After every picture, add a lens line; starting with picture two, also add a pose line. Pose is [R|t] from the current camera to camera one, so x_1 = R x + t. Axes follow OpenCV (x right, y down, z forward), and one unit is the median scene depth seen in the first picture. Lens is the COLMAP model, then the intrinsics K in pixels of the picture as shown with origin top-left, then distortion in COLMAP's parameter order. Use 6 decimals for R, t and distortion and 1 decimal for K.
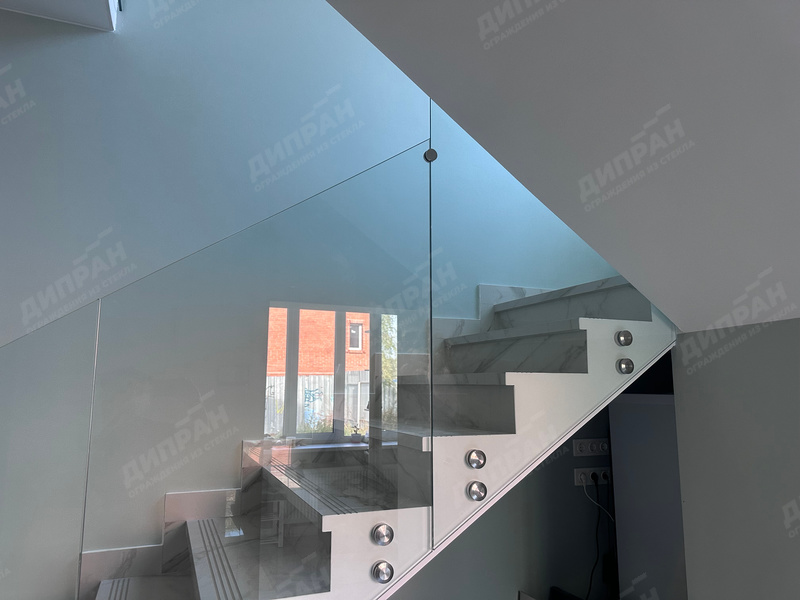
lens RADIAL K [[574.1, 0, 398.7], [0, 574.1, 302.2], [0, 0, 1]] dist [0.046155, -0.005532]
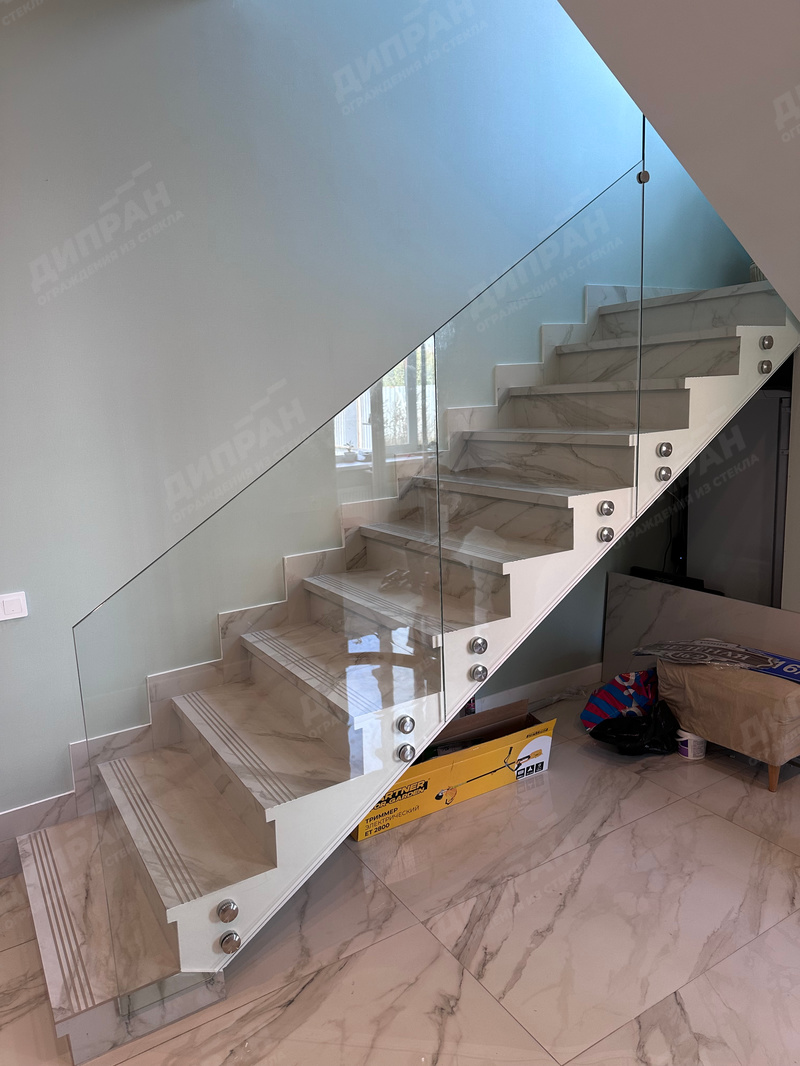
lens RADIAL K [[765.0, 0, 399.5], [0, 765.0, 529.5], [0, 0, 1]] dist [0.046155, -0.005532]
pose [[0.981929, -0.078983, 0.171982, -0.623121], [0.020431, 0.947680, 0.318567, -0.090721], [-0.188145, -0.309297, 0.932168, -0.423454]]
